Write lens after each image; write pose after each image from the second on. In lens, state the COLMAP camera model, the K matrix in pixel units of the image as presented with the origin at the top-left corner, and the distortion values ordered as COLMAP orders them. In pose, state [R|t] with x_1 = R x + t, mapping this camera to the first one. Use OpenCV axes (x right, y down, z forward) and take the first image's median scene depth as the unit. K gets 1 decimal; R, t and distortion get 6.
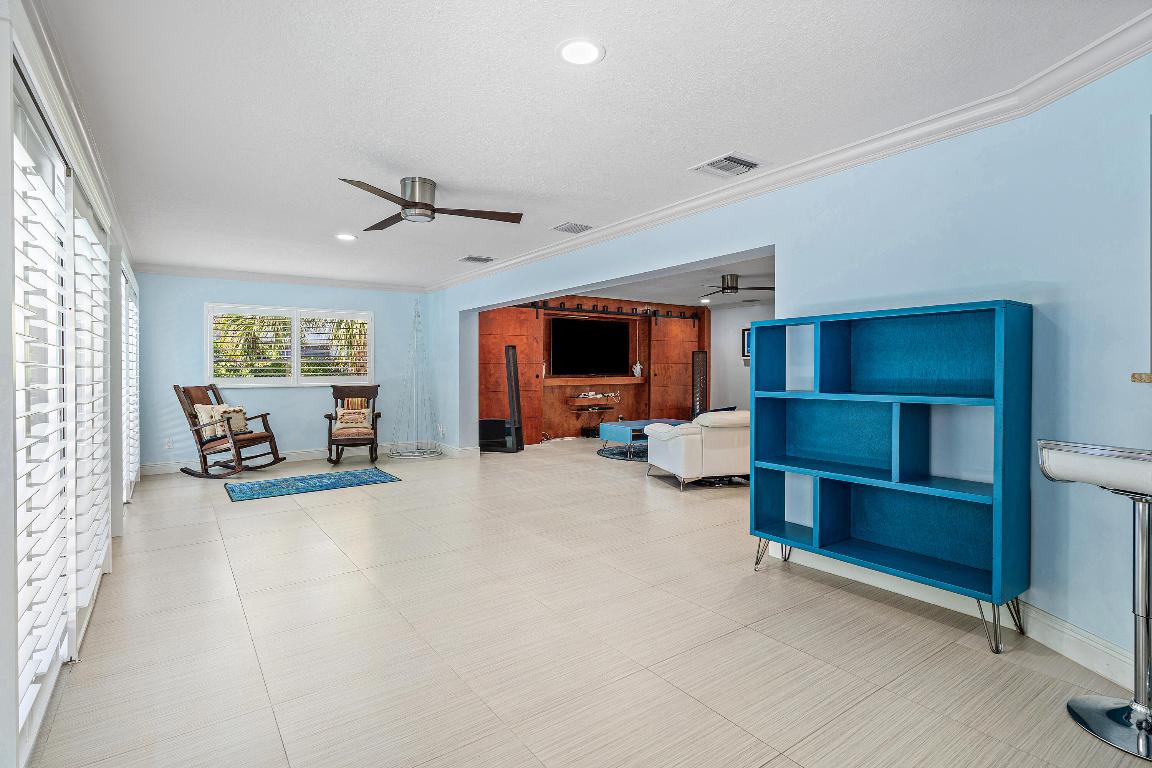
lens RADIAL K [[573.6, 0, 581.4], [0, 573.6, 376.0], [0, 0, 1]] dist [0.006667, 0.000111]
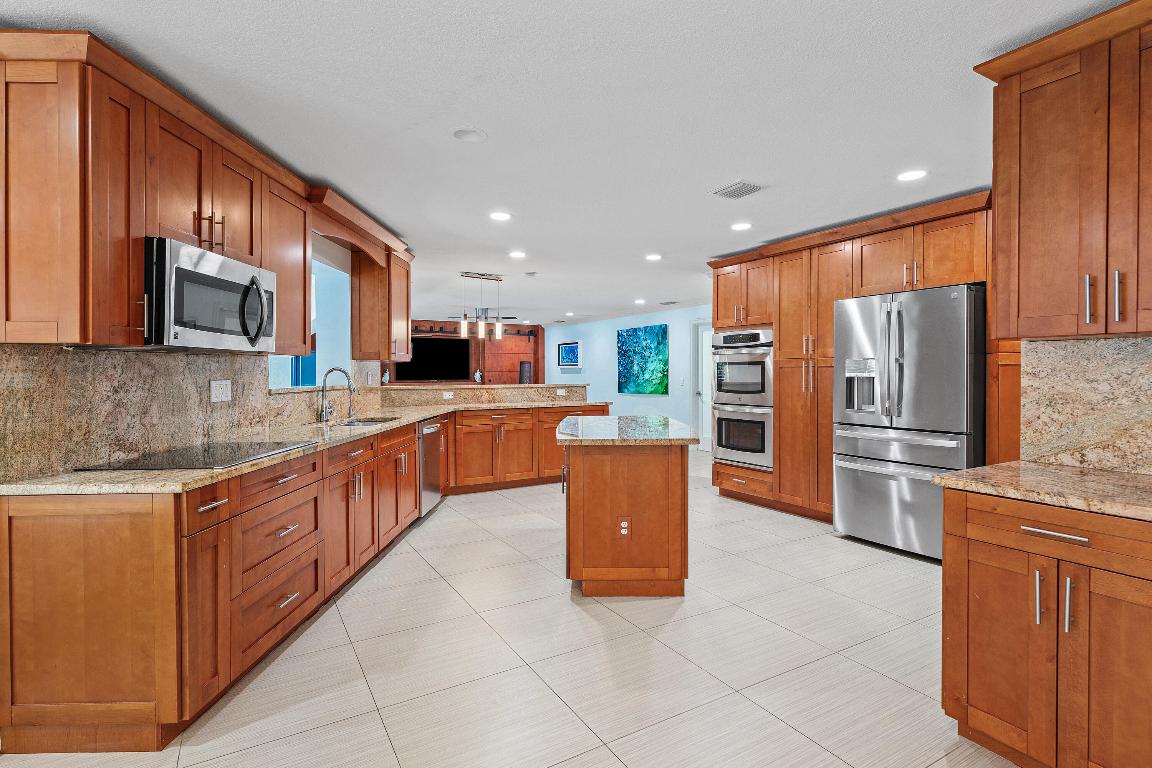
lens RADIAL K [[573.6, 0, 577.2], [0, 573.6, 376.5], [0, 0, 1]] dist [0.006667, 0.000111]
pose [[0.995807, -0.000624, -0.091480, 0.437180], [-0.000143, 0.999965, -0.008371, 0.000427], [0.091482, 0.008349, 0.995772, -0.248788]]
